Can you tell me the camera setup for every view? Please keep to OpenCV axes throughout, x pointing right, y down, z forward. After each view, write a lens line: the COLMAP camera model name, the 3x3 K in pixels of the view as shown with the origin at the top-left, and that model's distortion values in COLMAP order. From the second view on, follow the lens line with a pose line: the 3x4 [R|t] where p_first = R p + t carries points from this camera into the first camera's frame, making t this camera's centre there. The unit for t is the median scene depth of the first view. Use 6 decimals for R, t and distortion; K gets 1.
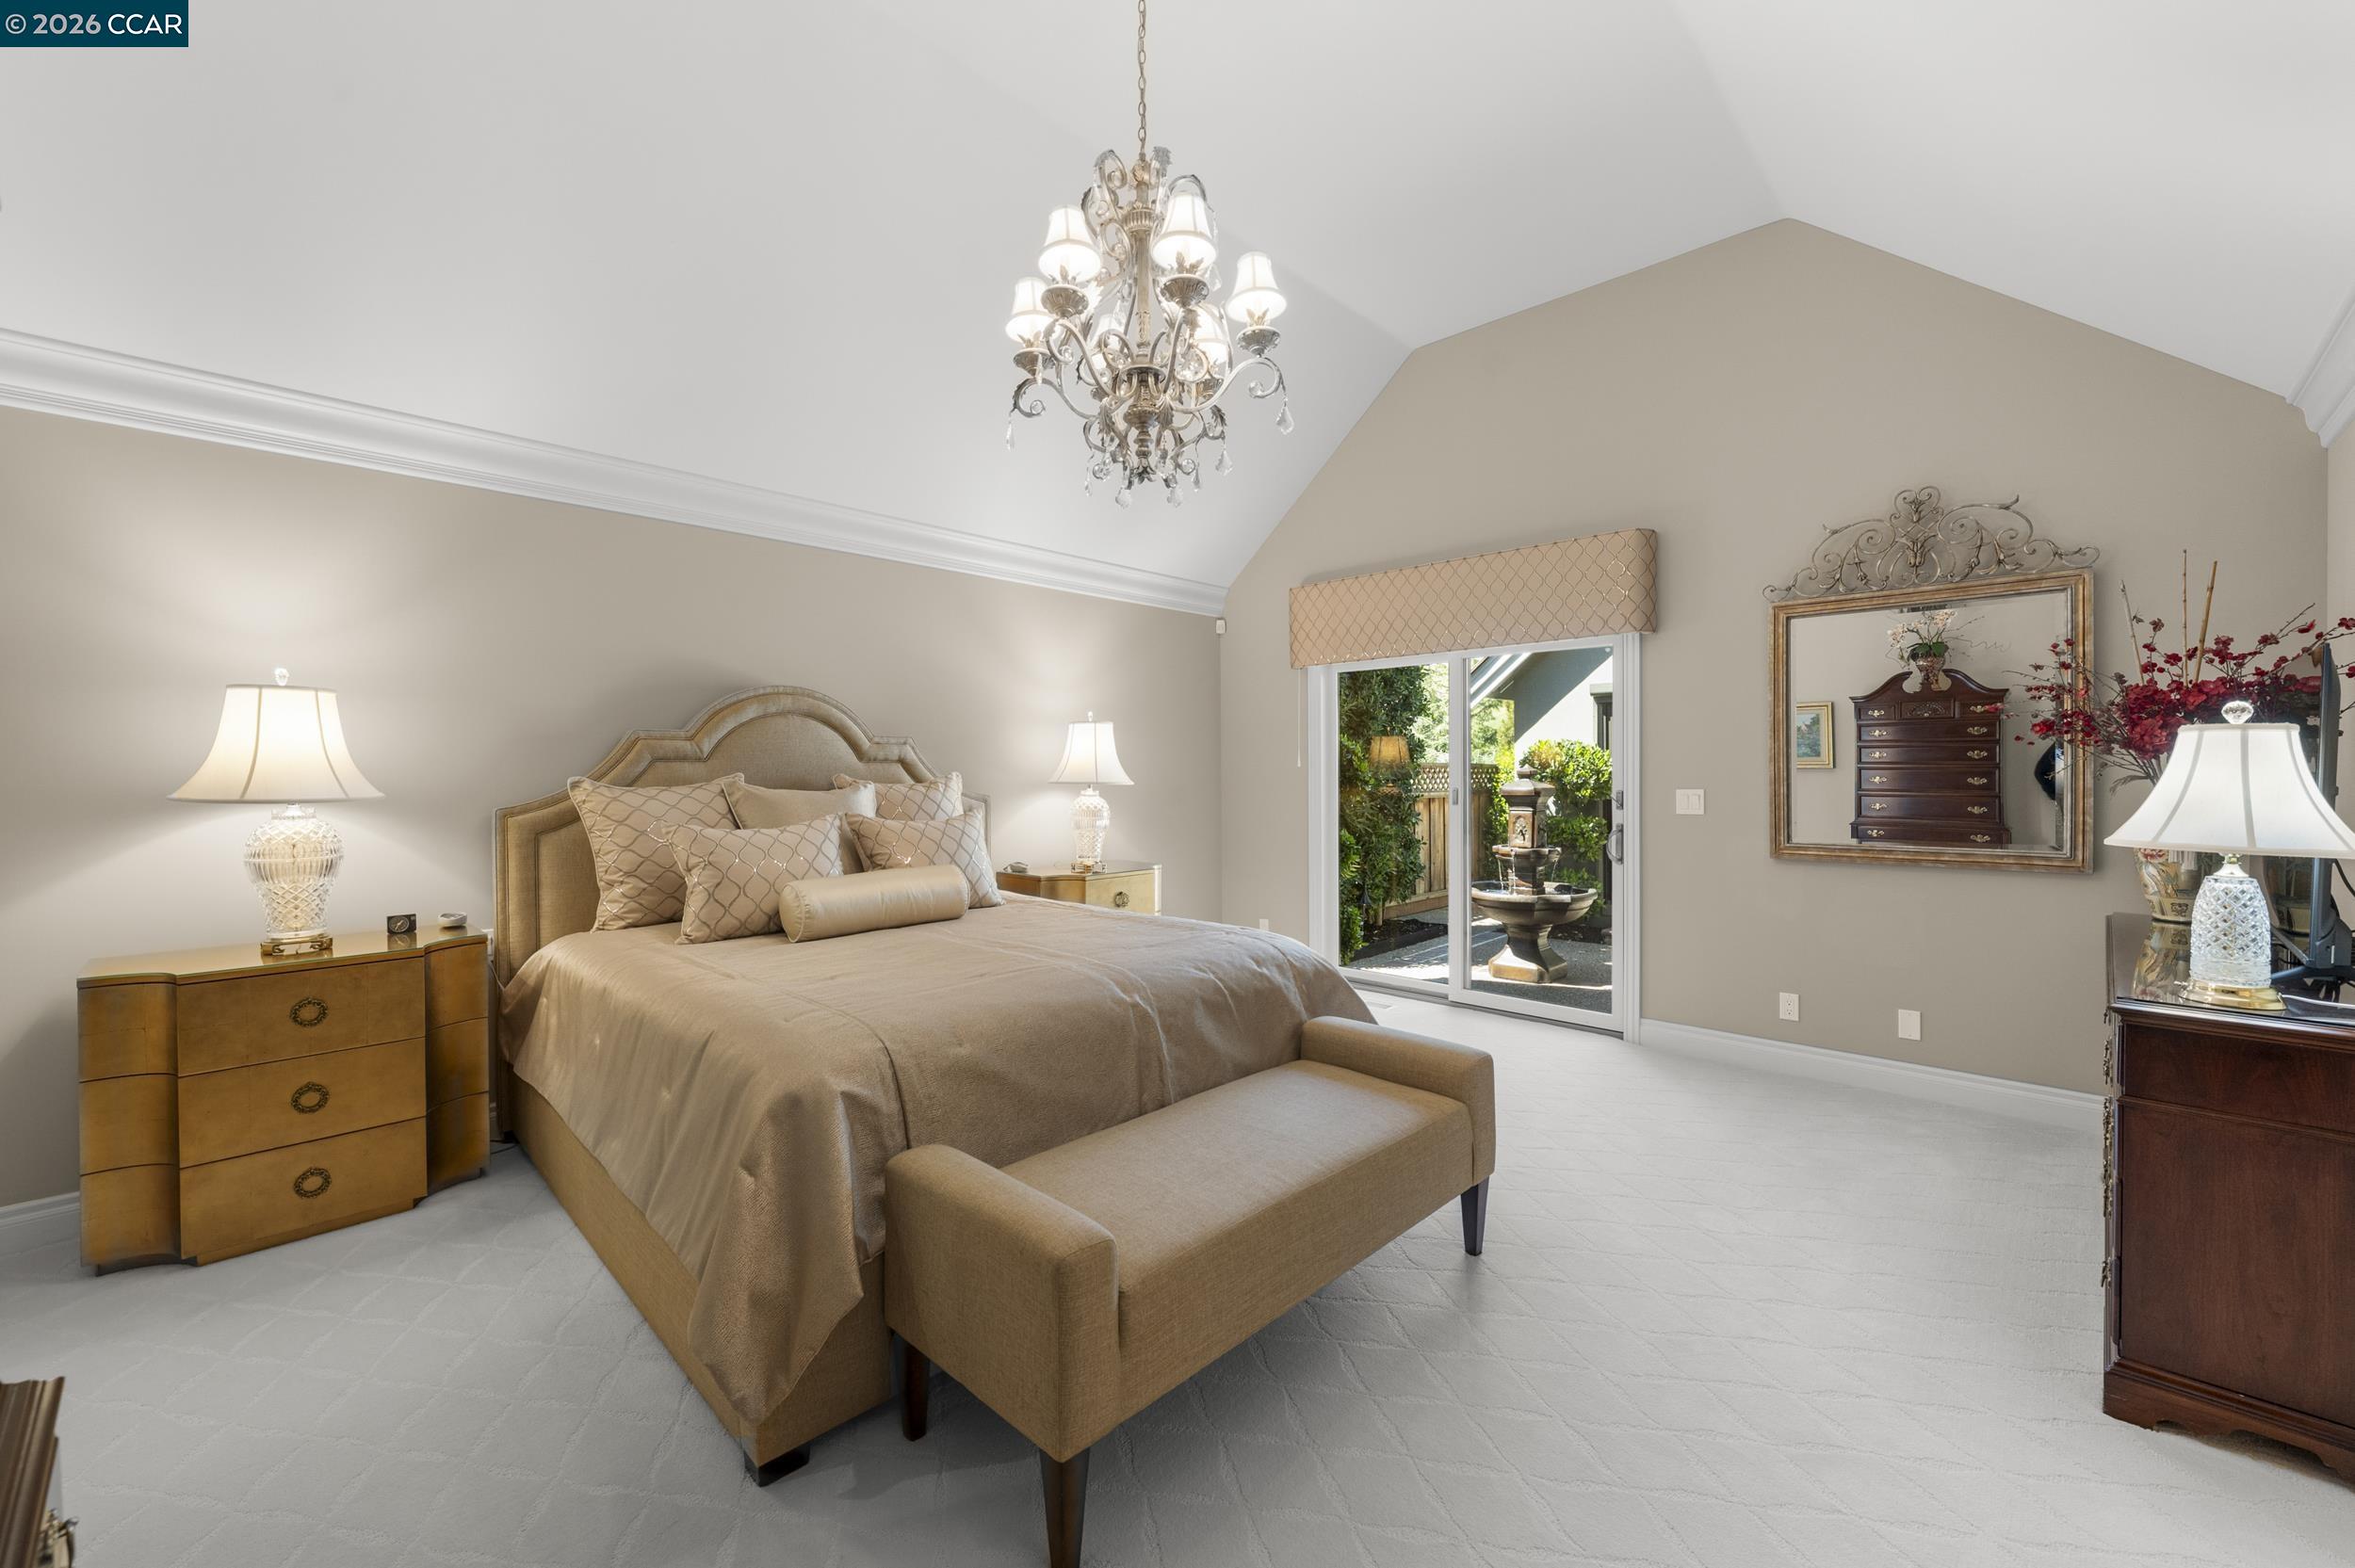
lens RADIAL K [[930.5, 0, 1179.7], [0, 930.5, 772.8], [0, 0, 1]] dist [-0.000149, 0.000045]
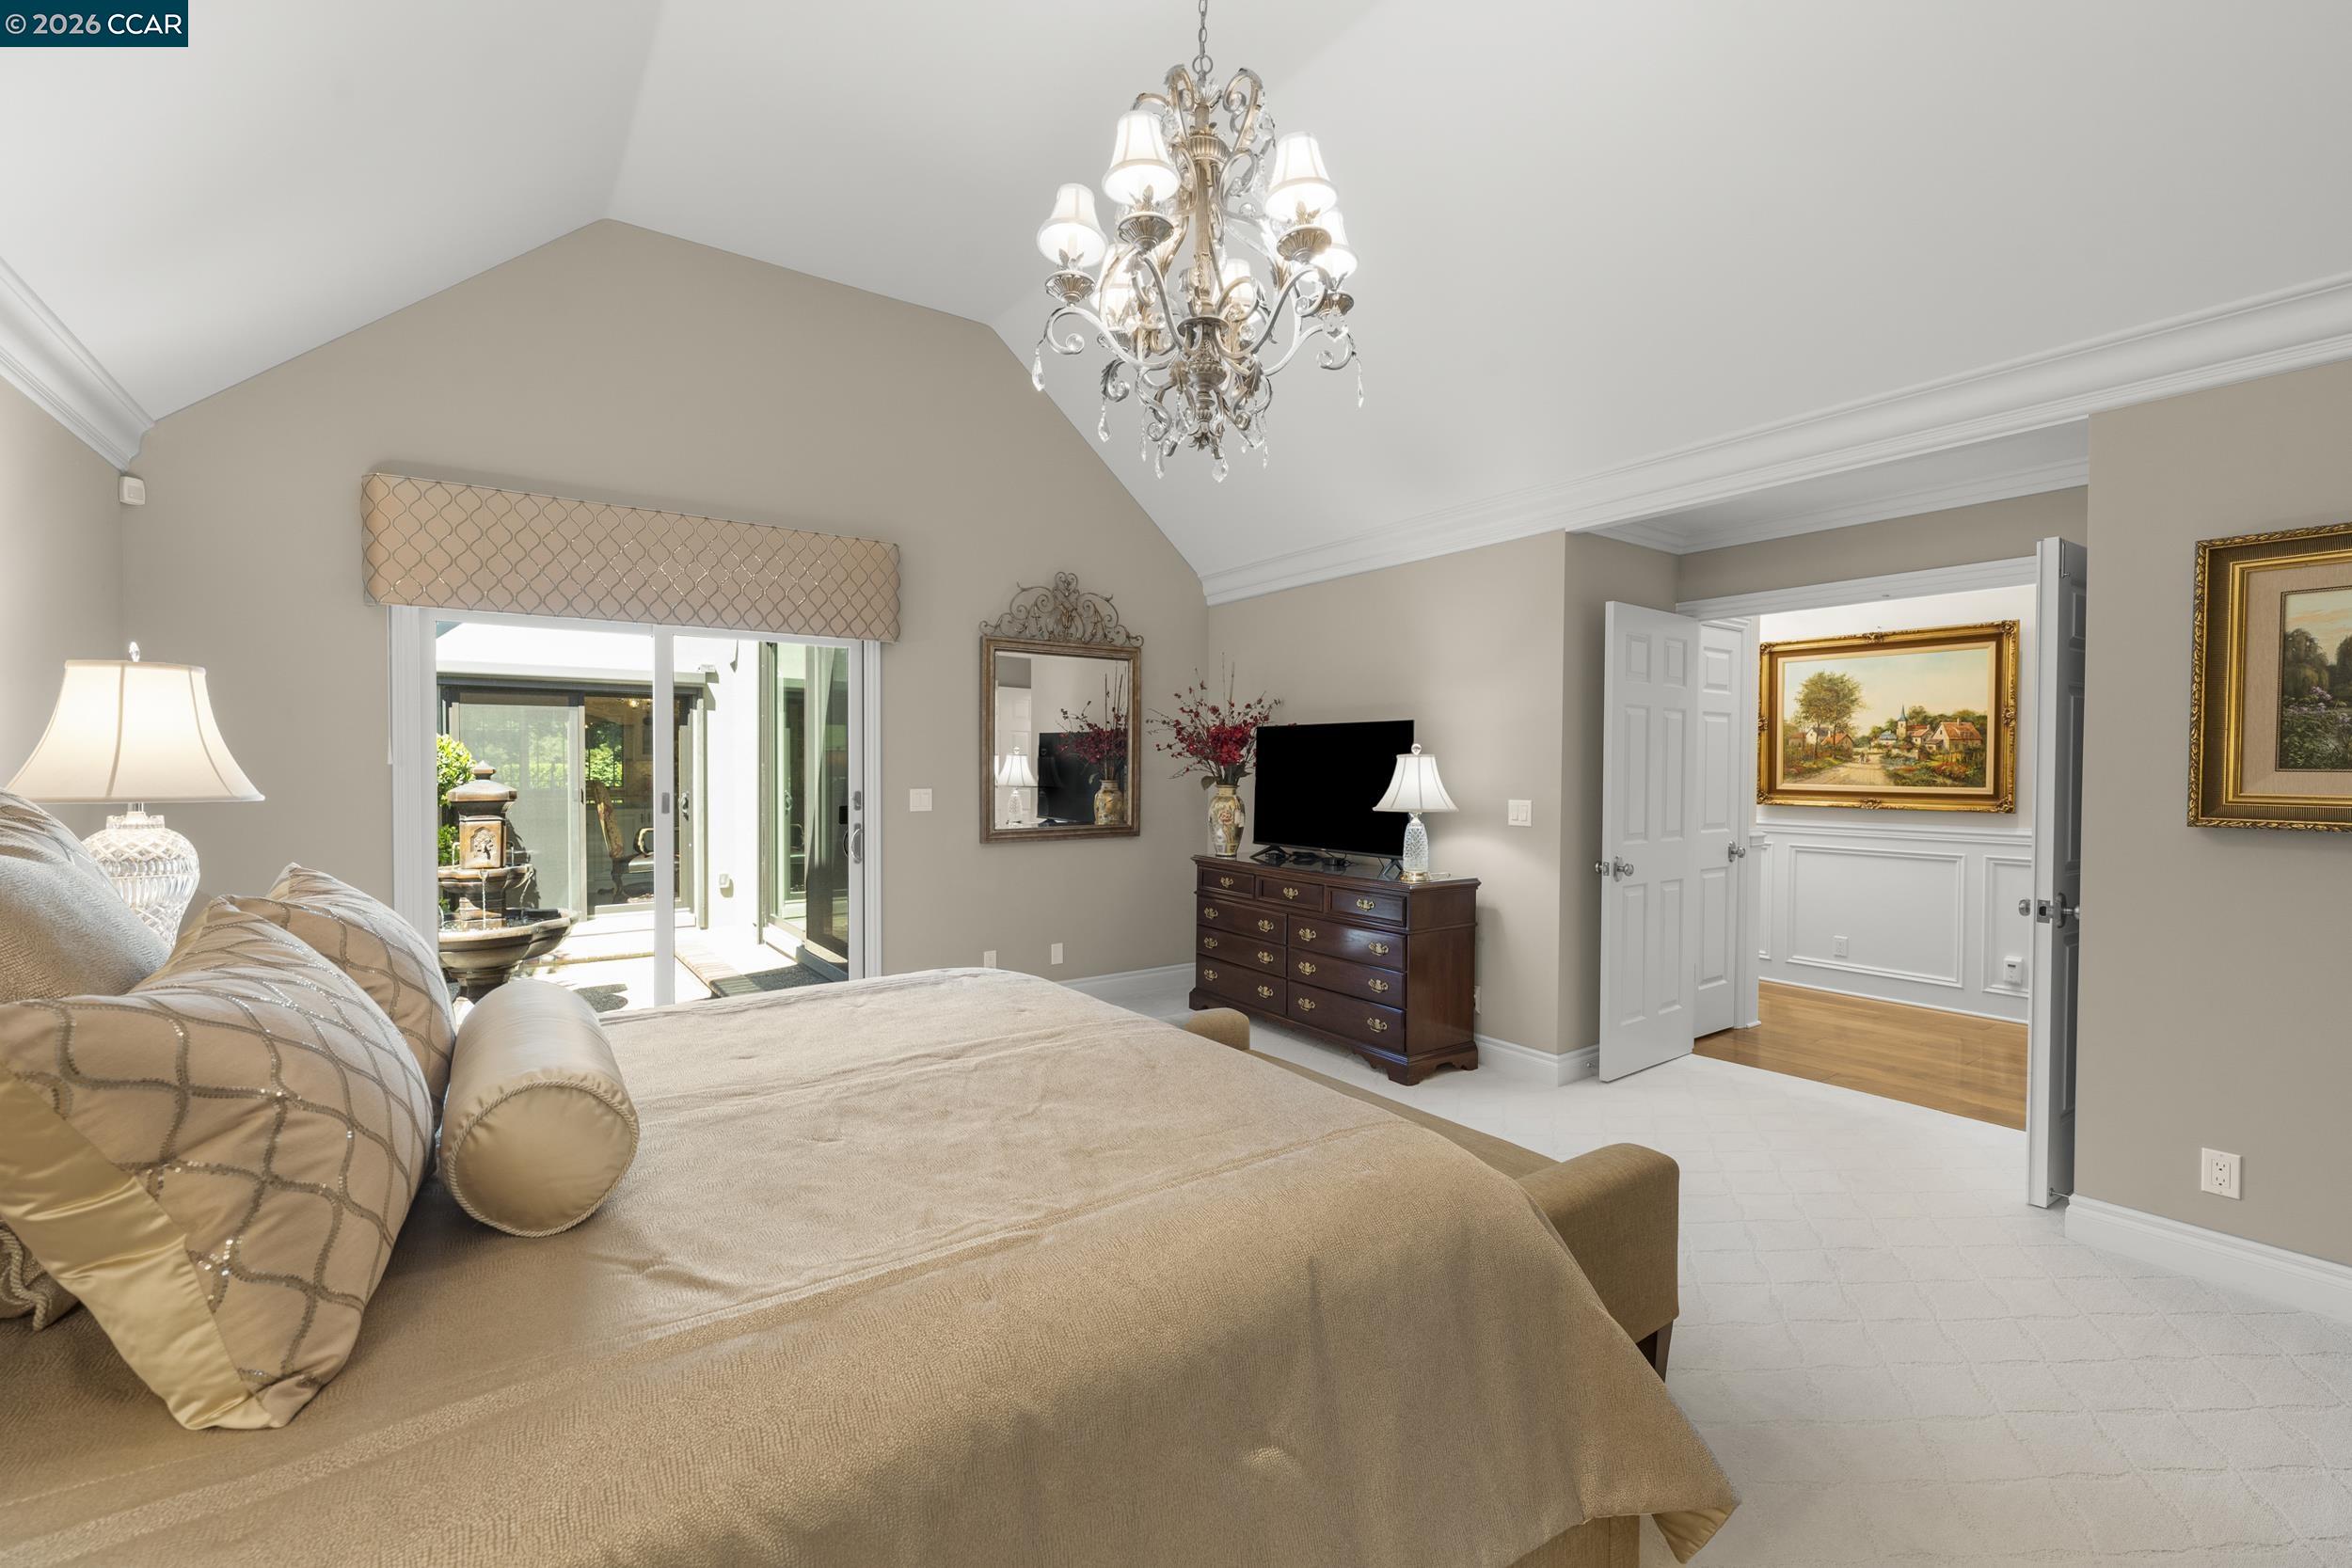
lens RADIAL K [[976.3, 0, 1152.5], [0, 976.3, 777.0], [0, 0, 1]] dist [-0.001792, -0.000463]
pose [[0.196713, -0.006571, 0.980439, -0.604819], [-0.002840, 0.999970, 0.007272, -0.006651], [-0.980457, -0.004215, 0.196688, 0.549791]]
